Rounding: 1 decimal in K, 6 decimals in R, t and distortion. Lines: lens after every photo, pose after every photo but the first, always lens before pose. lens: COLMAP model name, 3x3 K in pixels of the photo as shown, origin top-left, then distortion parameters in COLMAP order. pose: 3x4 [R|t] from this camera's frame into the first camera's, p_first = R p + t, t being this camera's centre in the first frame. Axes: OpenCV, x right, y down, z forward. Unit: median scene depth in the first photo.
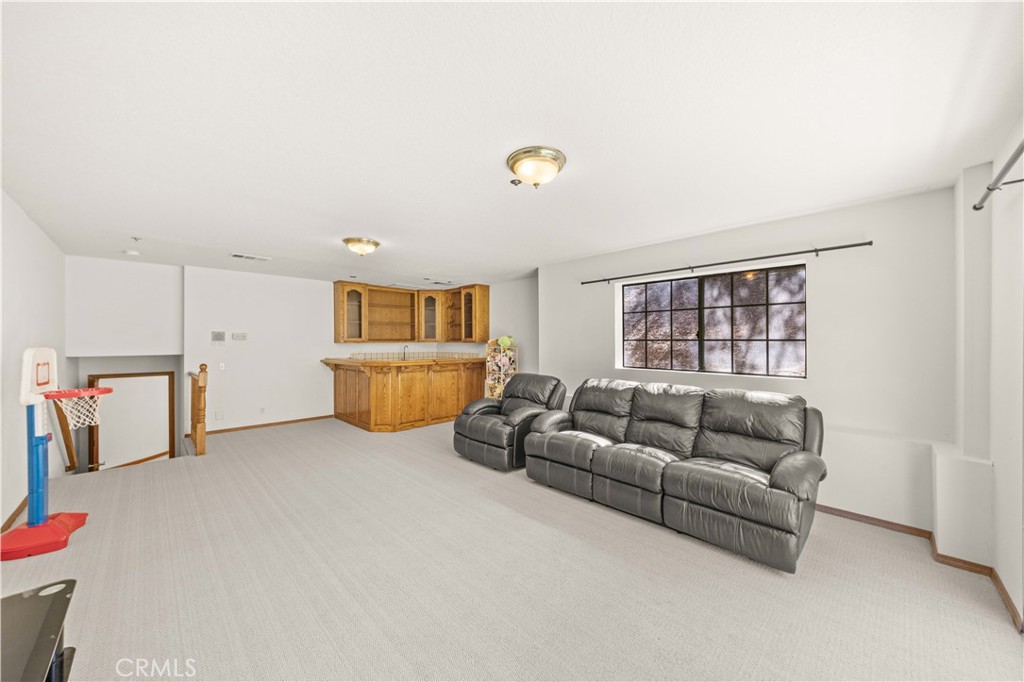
lens RADIAL K [[353.3, 0, 510.3], [0, 353.3, 341.6], [0, 0, 1]] dist [-0.004478, -0.000172]
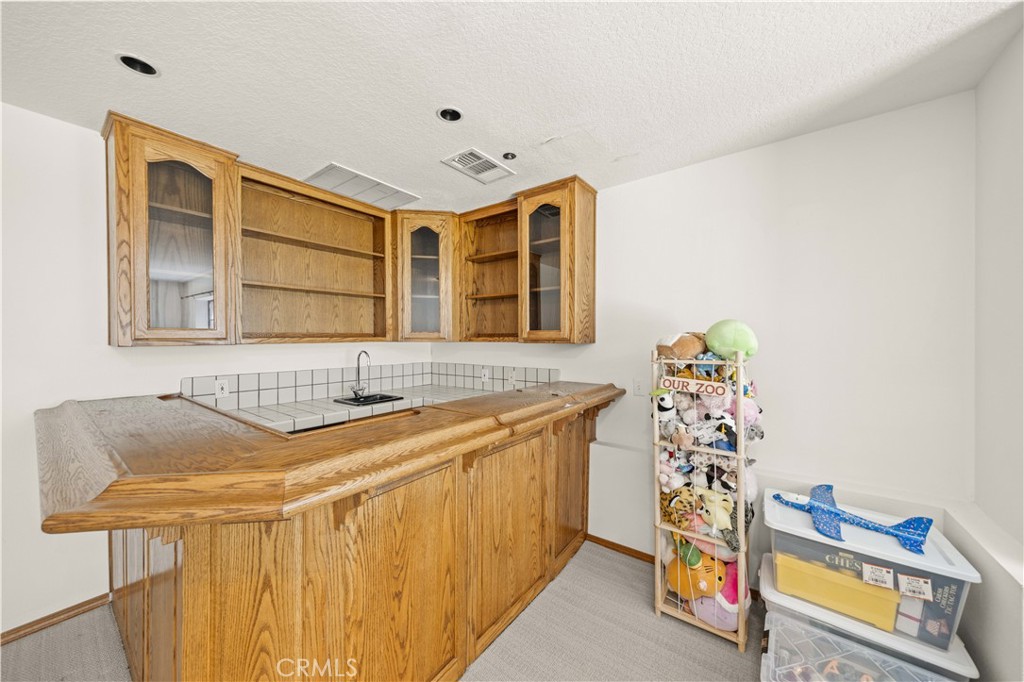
lens RADIAL K [[353.3, 0, 511.6], [0, 353.3, 340.8], [0, 0, 1]] dist [-0.004478, -0.000172]
pose [[0.989753, -0.000349, 0.142791, -0.213670], [-0.000356, 0.999988, 0.004908, -0.001529], [-0.142791, -0.004909, 0.989741, 0.672763]]
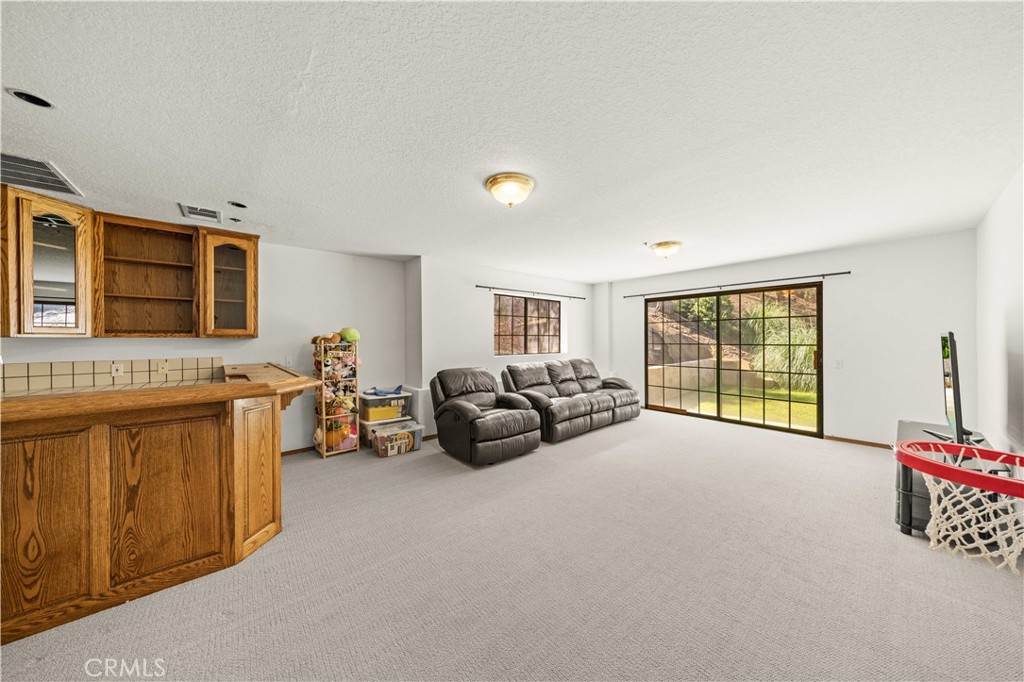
lens RADIAL K [[329.9, 0, 511.0], [0, 329.9, 337.2], [0, 0, 1]] dist [0.000161, -0.000036]
pose [[0.076716, -0.001630, 0.997052, -0.612677], [-0.000002, 0.999999, 0.001635, 0.001378], [-0.997053, -0.000128, 0.076715, 0.558225]]
